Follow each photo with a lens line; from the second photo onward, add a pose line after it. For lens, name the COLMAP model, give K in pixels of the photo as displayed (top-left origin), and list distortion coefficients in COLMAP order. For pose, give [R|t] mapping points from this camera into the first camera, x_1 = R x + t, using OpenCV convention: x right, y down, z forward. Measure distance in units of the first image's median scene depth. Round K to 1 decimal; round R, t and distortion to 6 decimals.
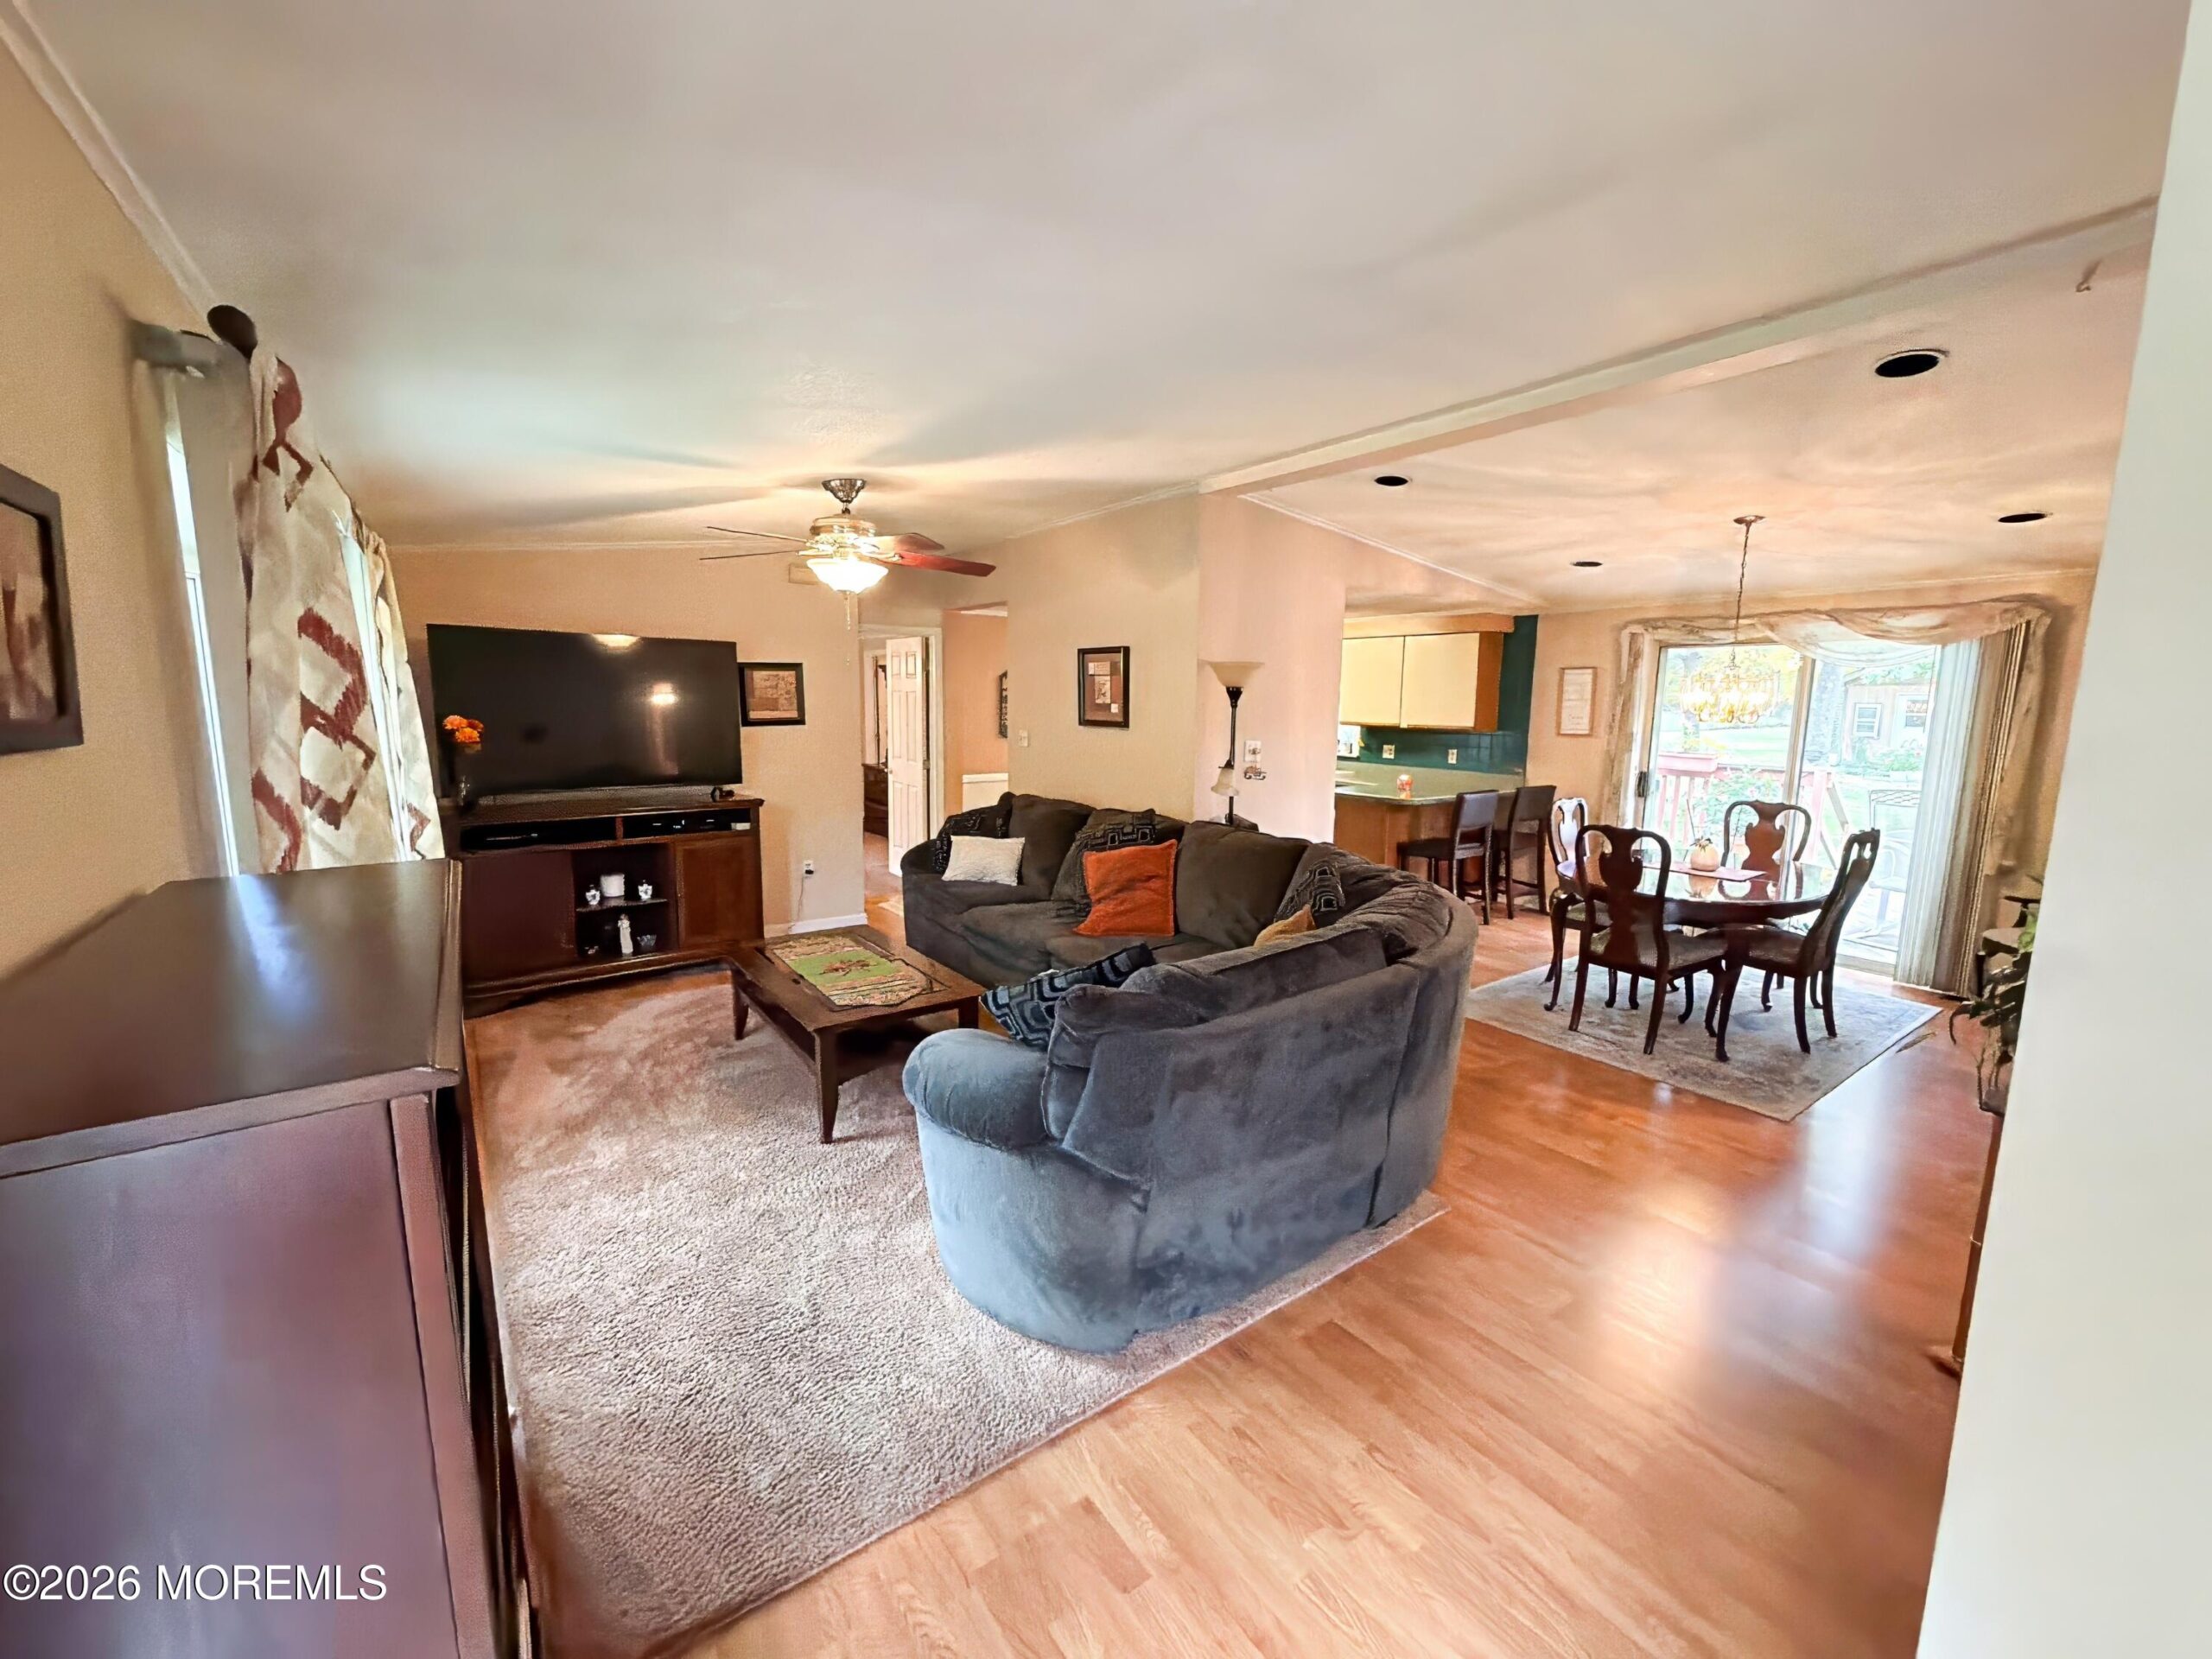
lens RADIAL K [[899.1, 0, 1106.0], [0, 899.1, 829.5], [0, 0, 1]] dist [-0.008919, -0.000068]
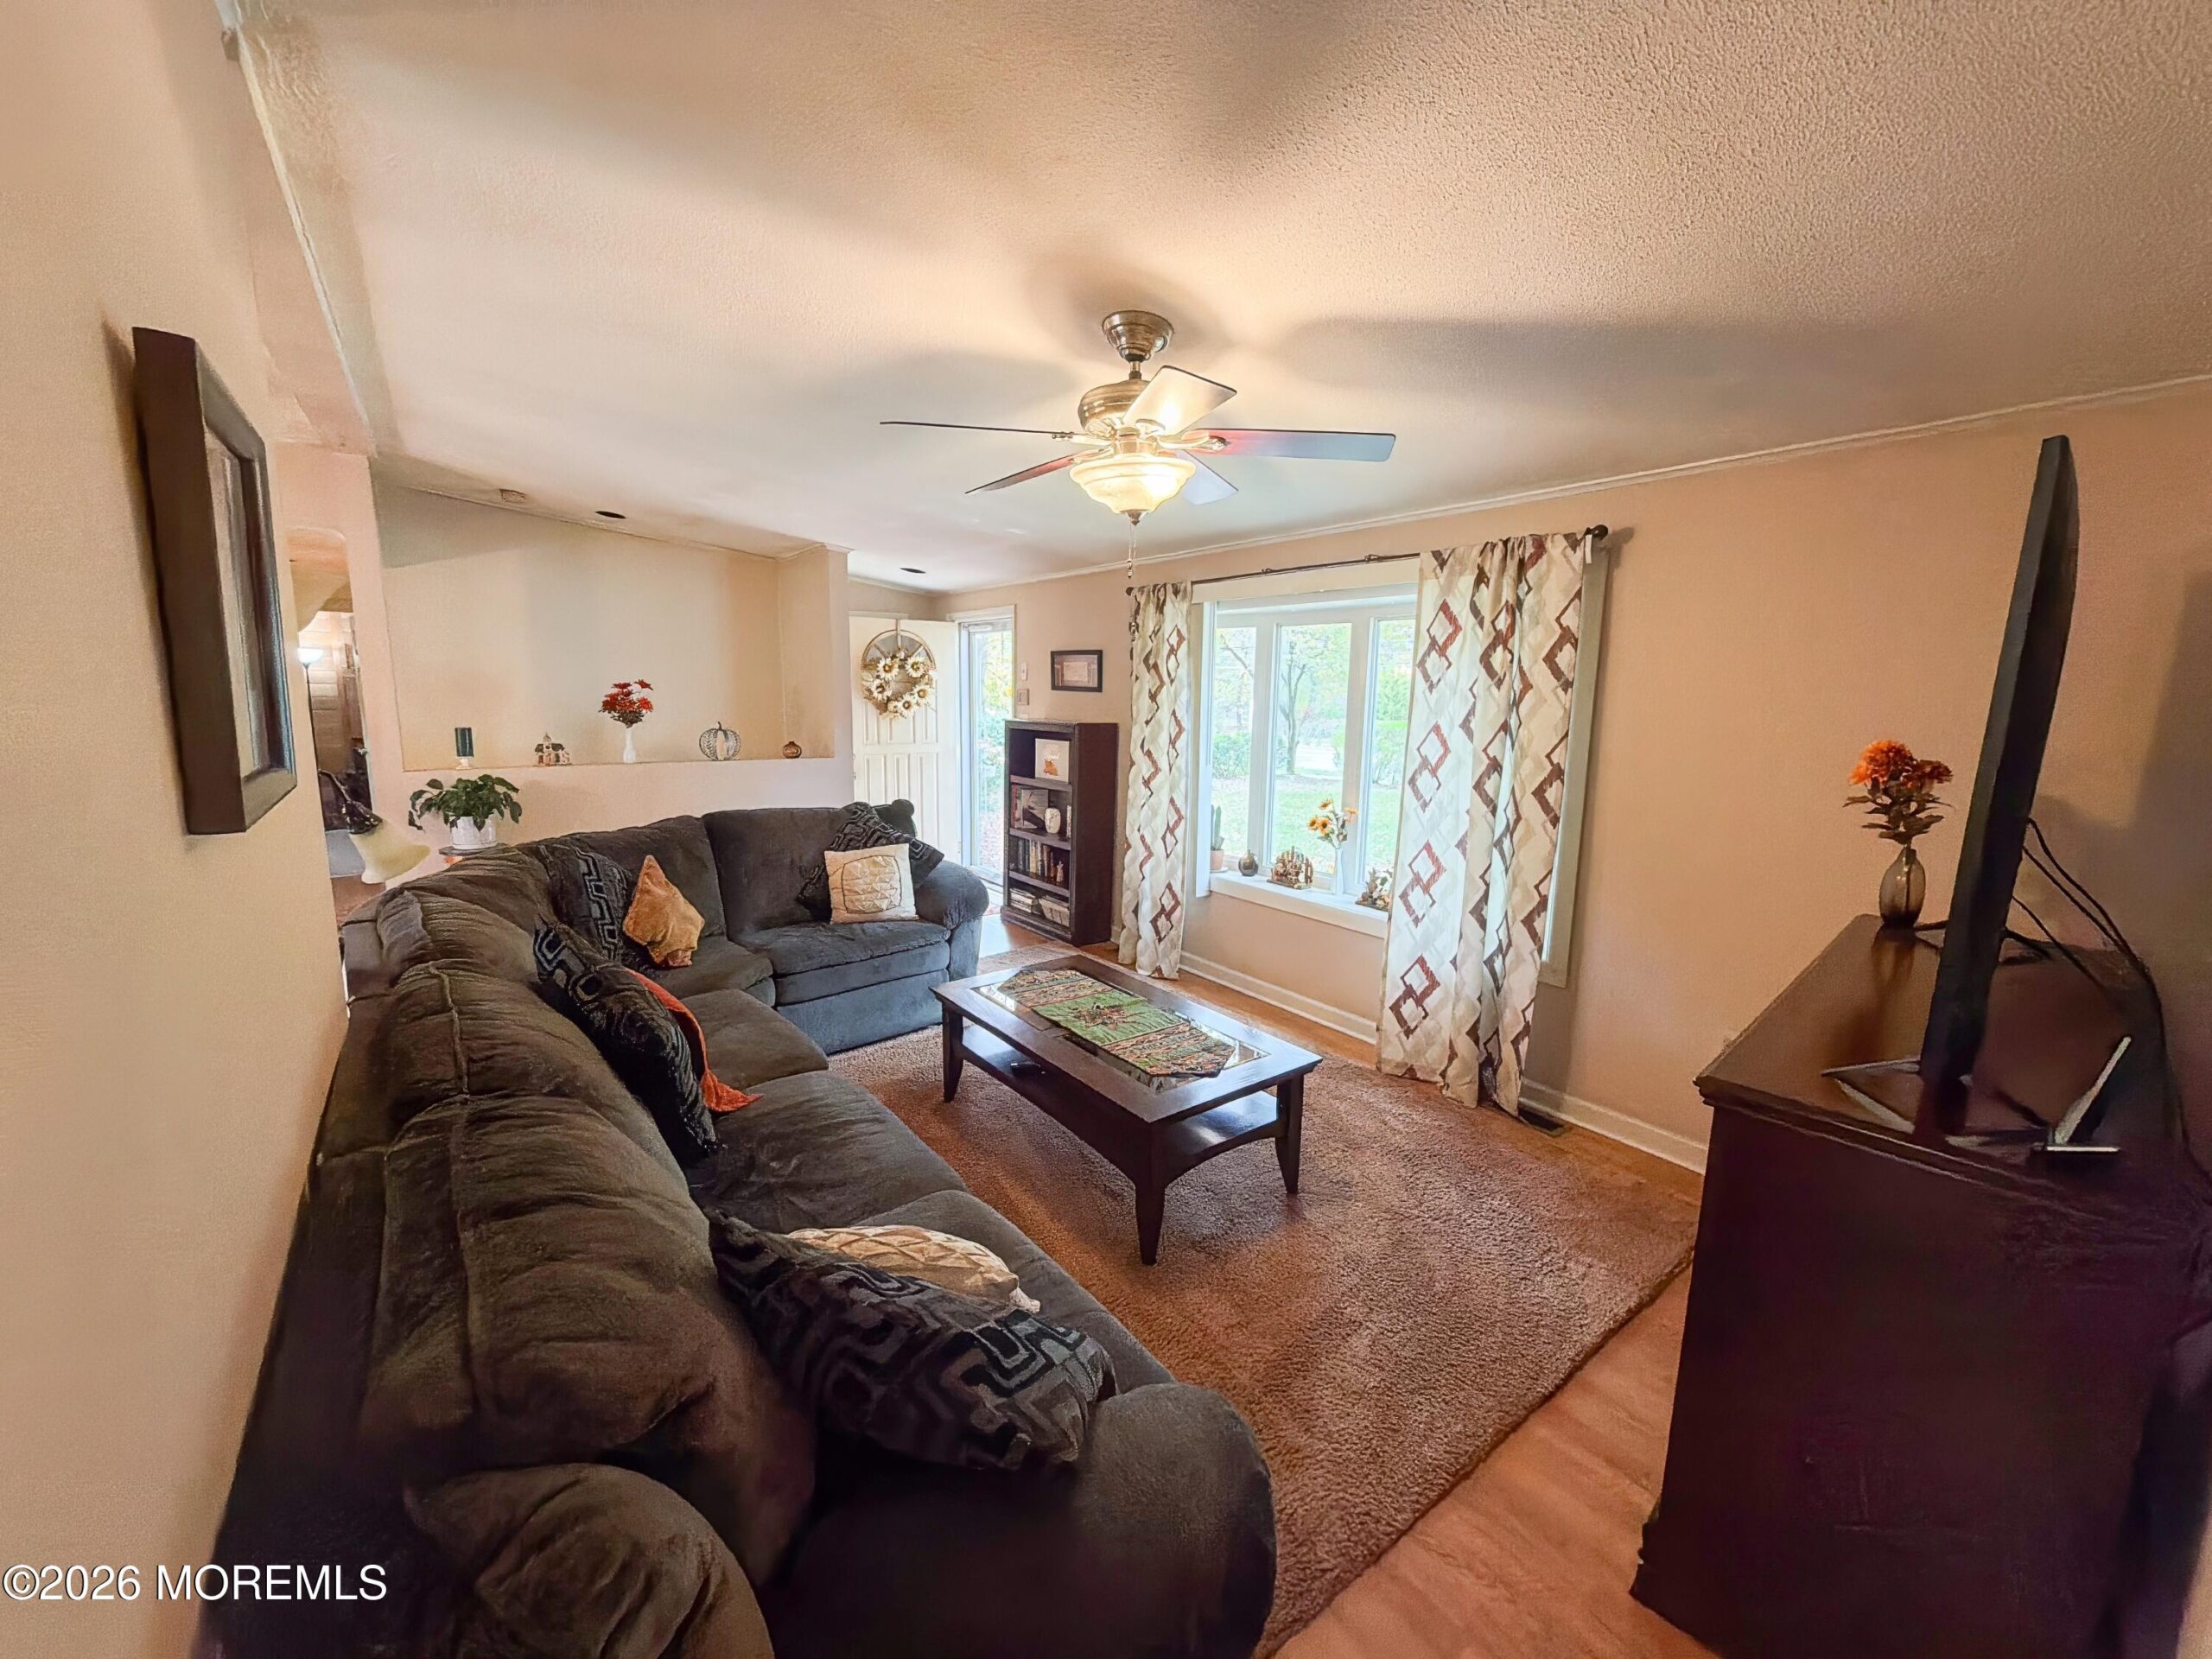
lens RADIAL K [[875.1, 0, 1111.9], [0, 875.1, 846.4], [0, 0, 1]] dist [-0.001663, -0.000106]
pose [[-0.999431, -0.022685, -0.024967, -0.201919], [-0.029523, 0.946278, 0.322004, -0.178577], [0.016321, 0.322558, -0.946409, 1.215439]]
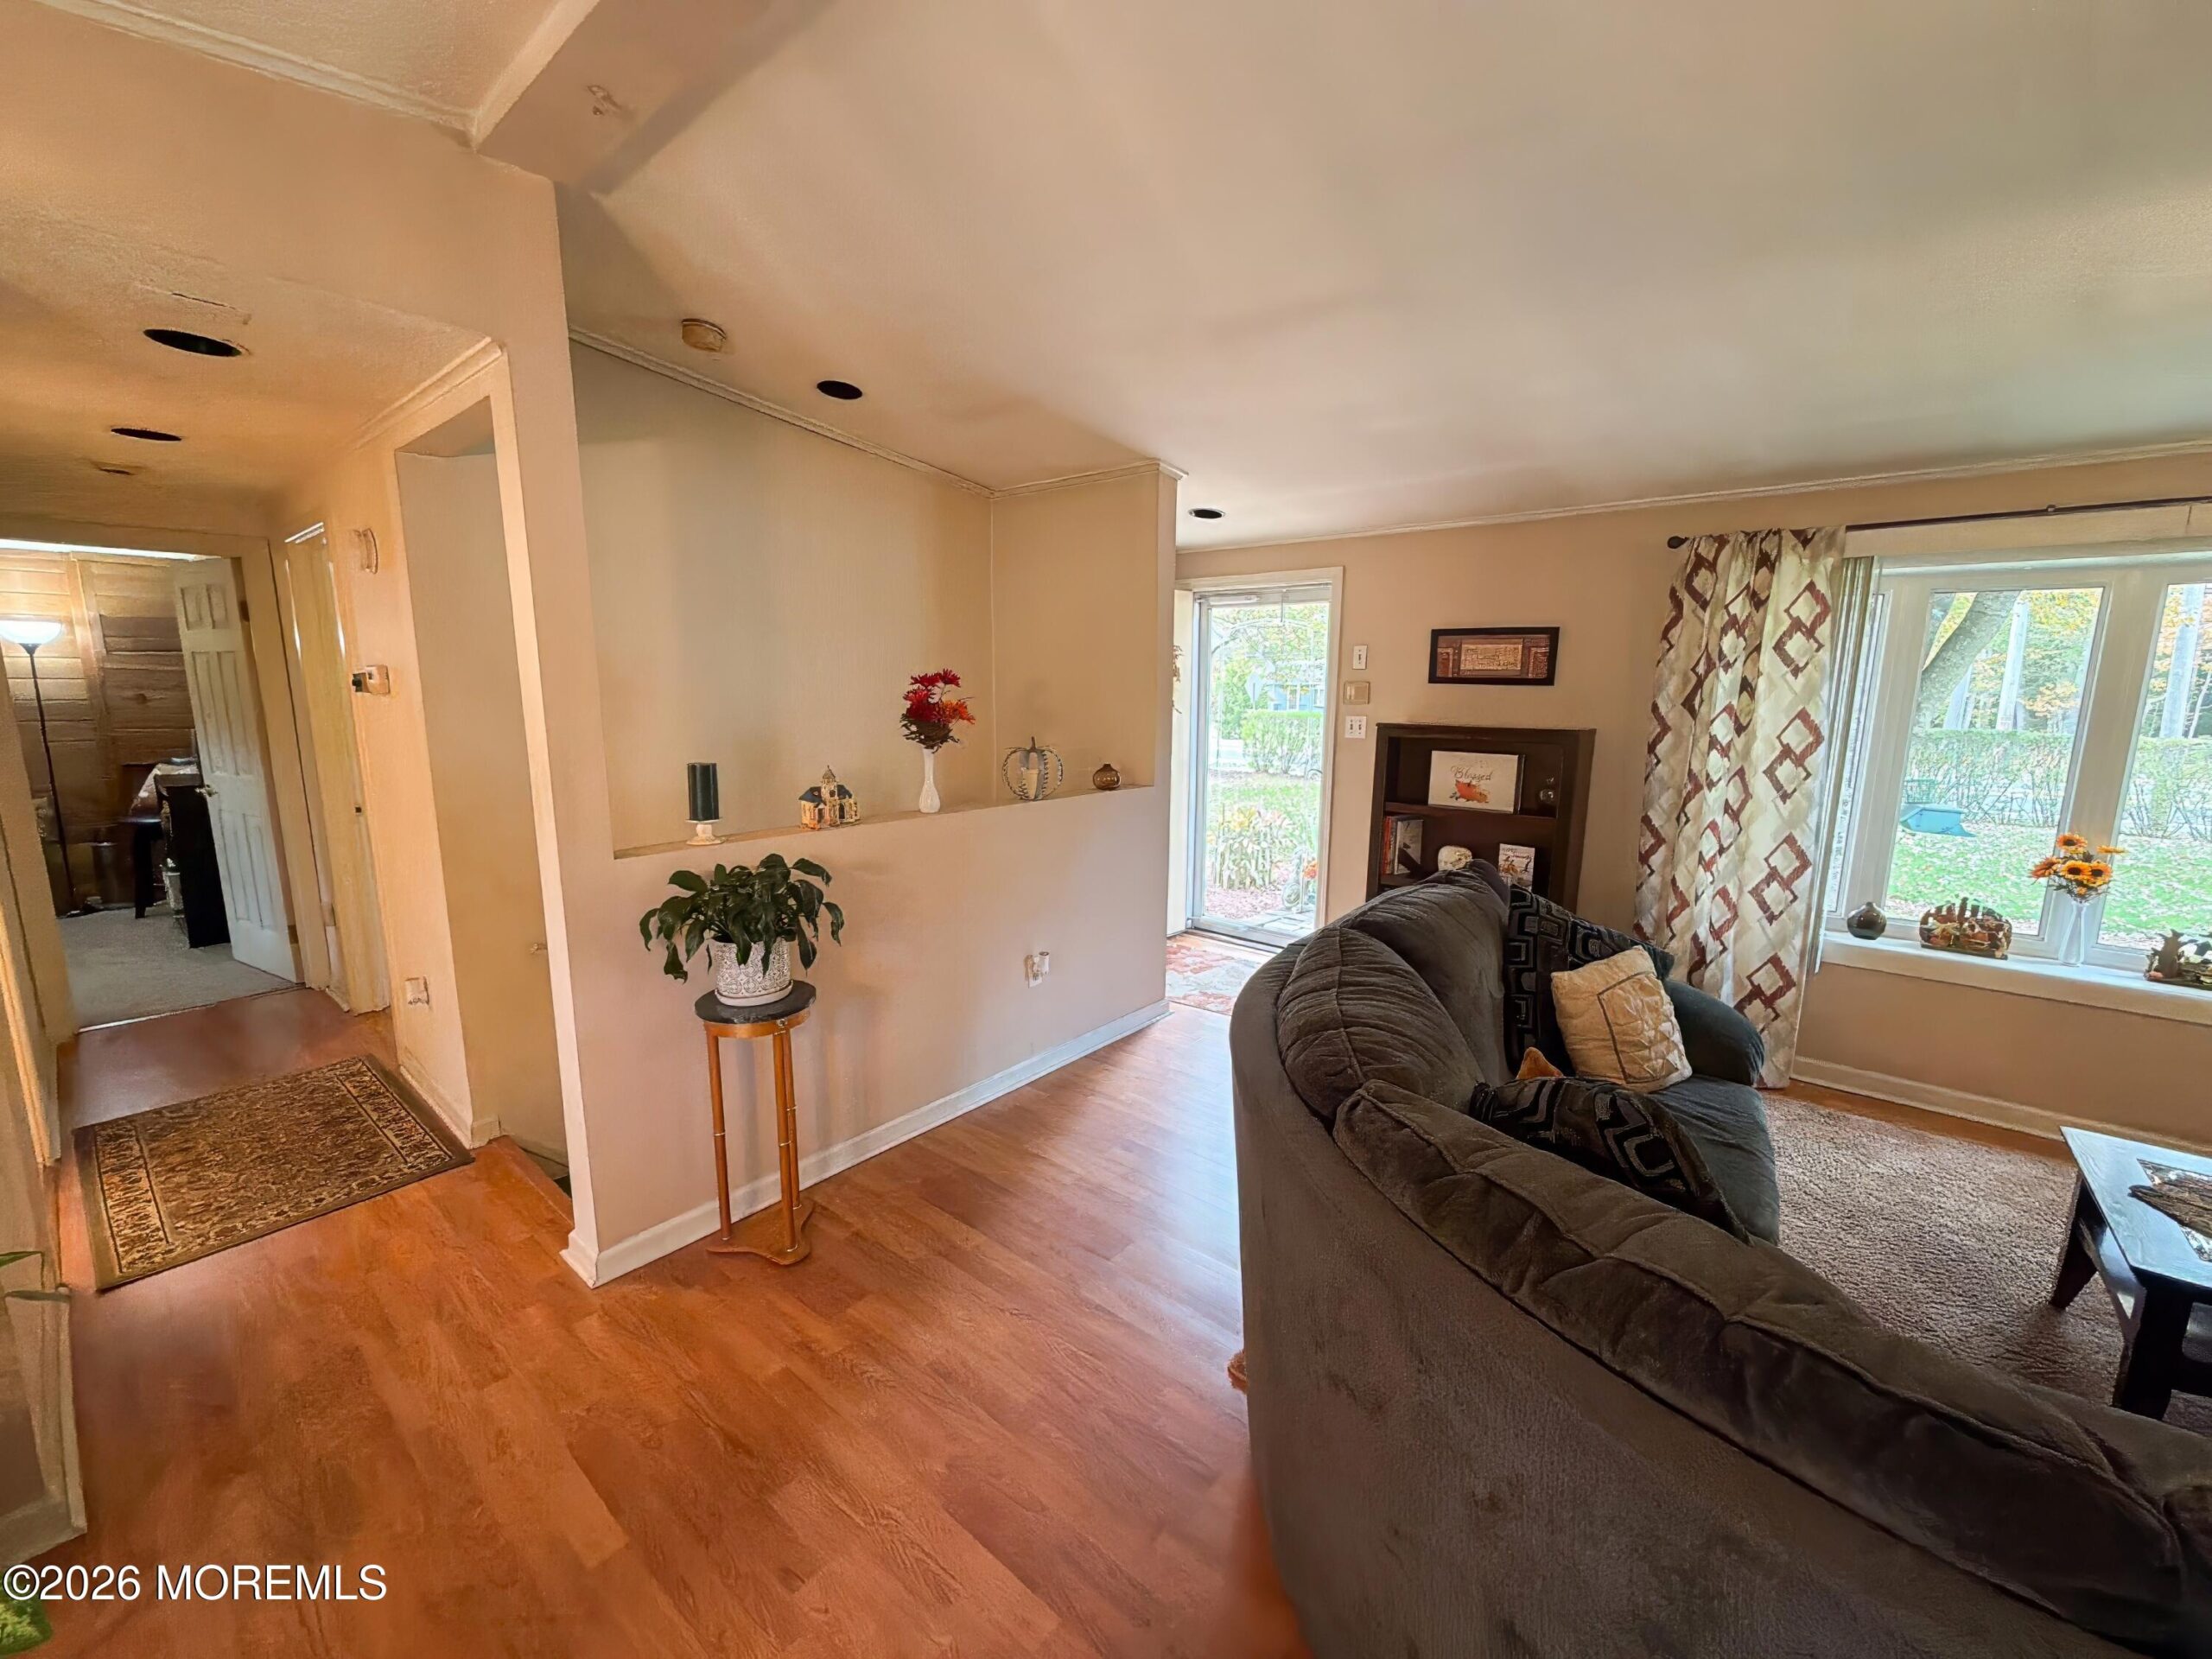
lens RADIAL K [[883.5, 0, 1105.3], [0, 883.5, 826.1], [0, 0, 1]] dist [-0.001282, -0.000003]
pose [[-0.968005, 0.021139, -0.250037, 0.348963], [-0.056647, 0.952314, 0.299816, -0.107487], [0.244451, 0.304388, -0.920647, 0.814197]]
